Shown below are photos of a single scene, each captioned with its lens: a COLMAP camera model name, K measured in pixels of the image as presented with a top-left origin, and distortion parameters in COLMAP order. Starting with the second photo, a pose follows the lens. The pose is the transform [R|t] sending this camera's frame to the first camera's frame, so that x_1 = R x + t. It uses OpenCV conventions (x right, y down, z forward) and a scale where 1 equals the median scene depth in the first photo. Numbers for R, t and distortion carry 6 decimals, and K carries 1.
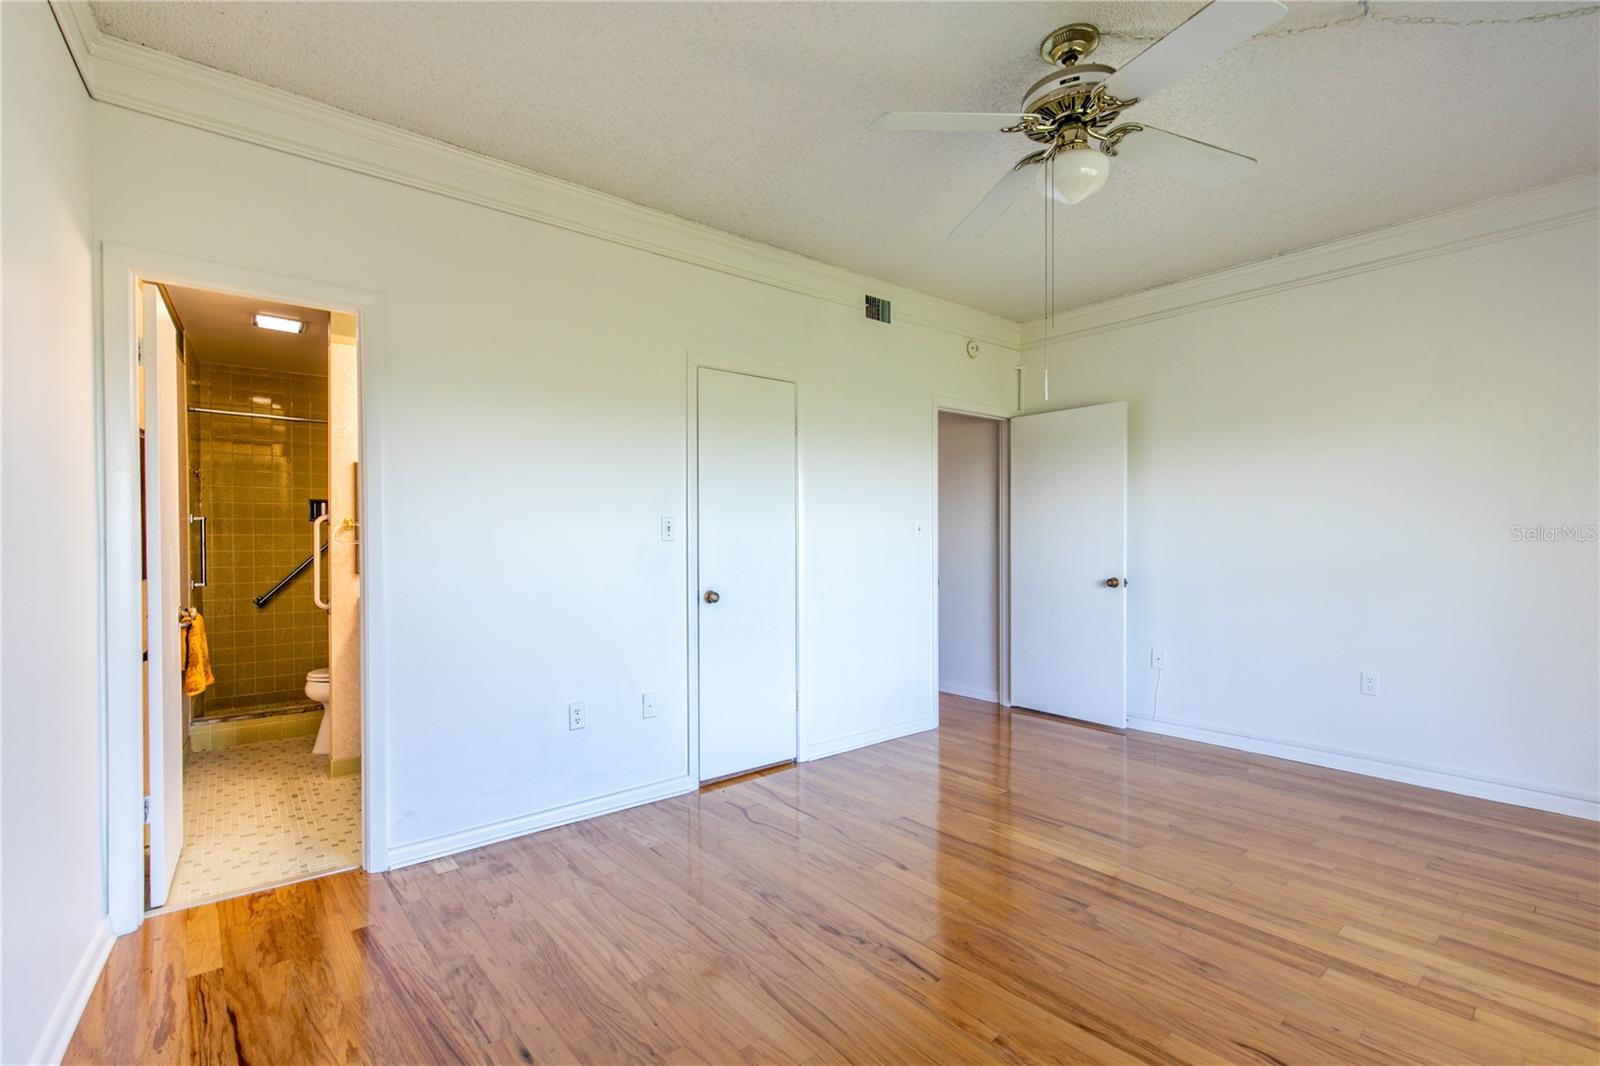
lens RADIAL K [[706.7, 0, 799.6], [0, 706.7, 540.1], [0, 0, 1]] dist [-0.033883, 0.008177]
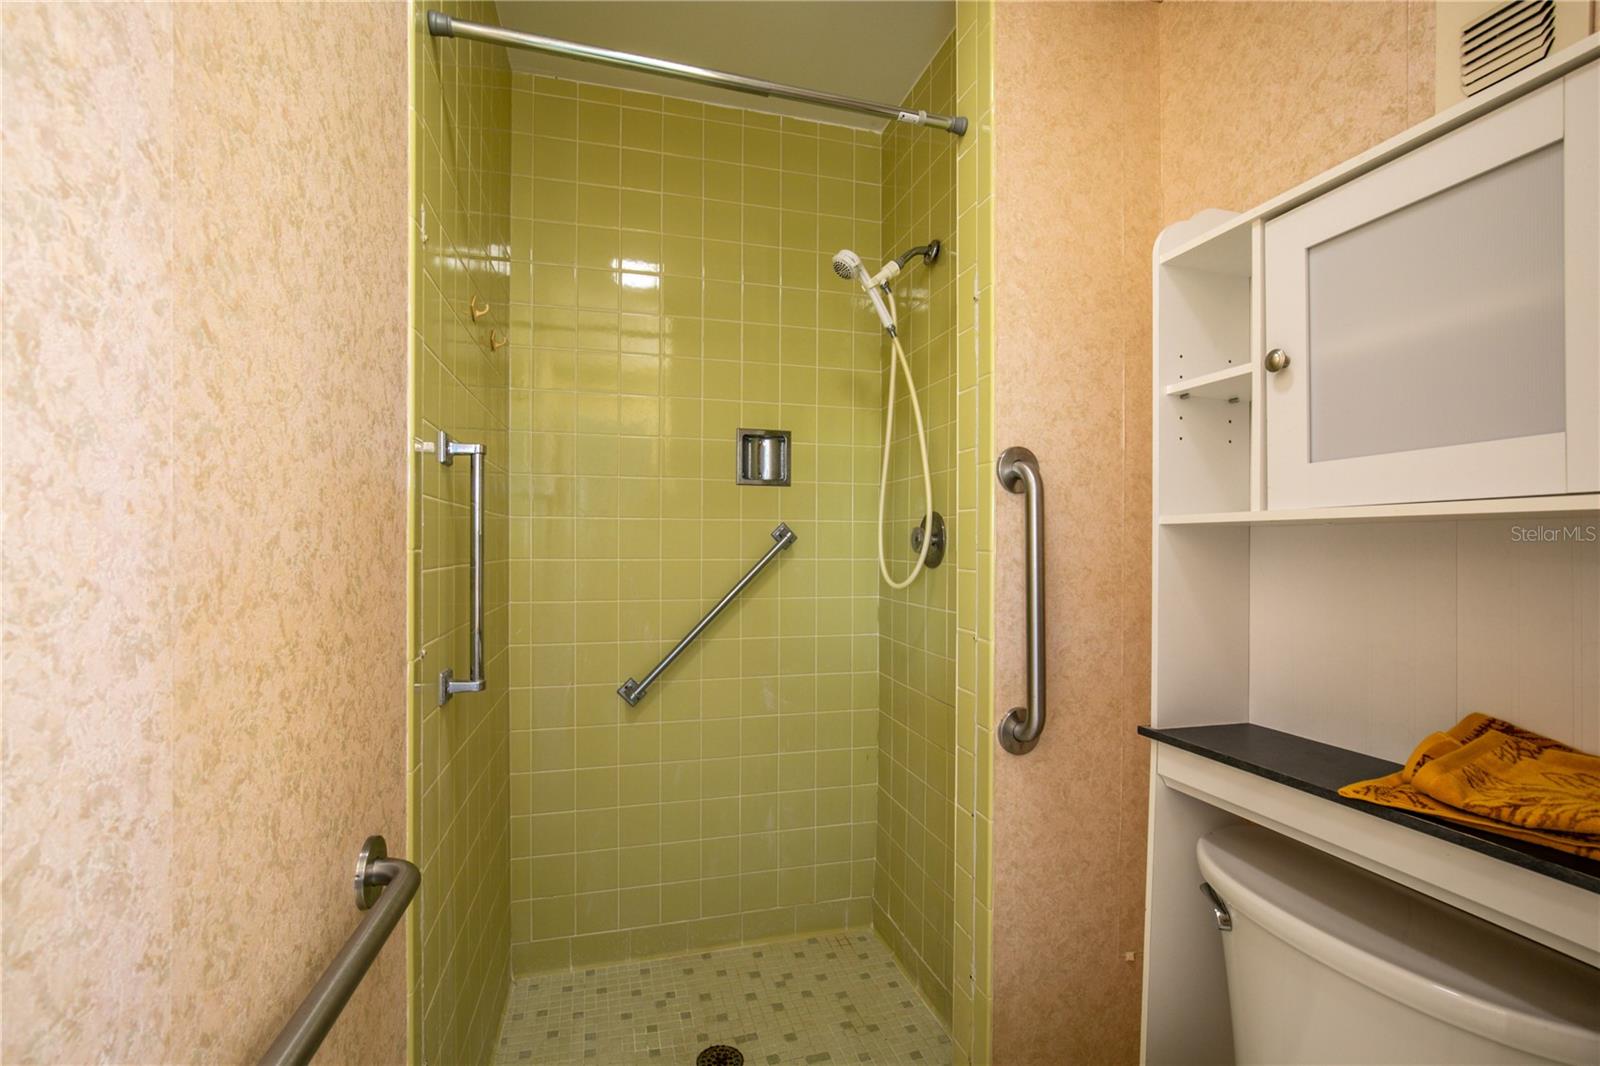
lens RADIAL K [[723.3, 0, 798.9], [0, 723.3, 542.0], [0, 0, 1]] dist [-0.037109, 0.008026]
pose [[0.915510, 0.008919, -0.402197, -0.684915], [-0.011527, 0.999925, -0.004063, 0.007109], [0.402130, 0.008356, 0.915544, 0.863470]]
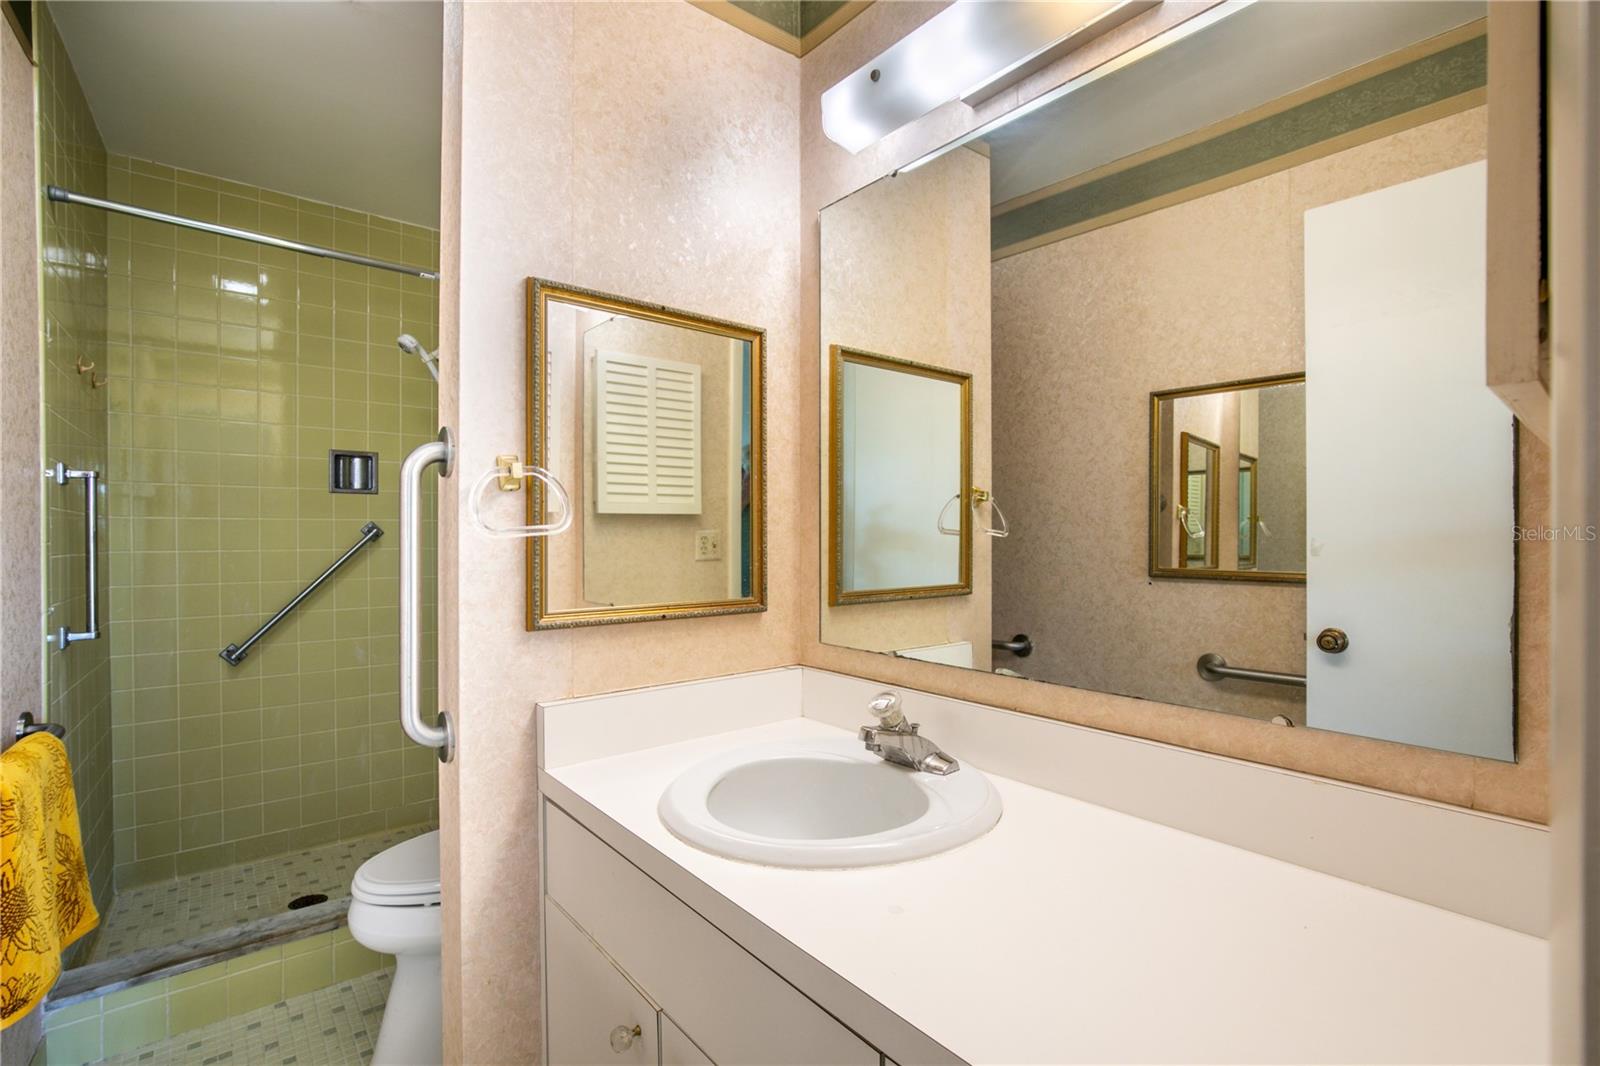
lens RADIAL K [[706.7, 0, 799.6], [0, 706.7, 540.1], [0, 0, 1]] dist [-0.033883, 0.008177]
pose [[0.999847, 0.006011, 0.016438, -0.493121], [-0.006026, 0.999981, 0.000879, 0.006005], [-0.016433, -0.000978, 0.999864, 0.645733]]
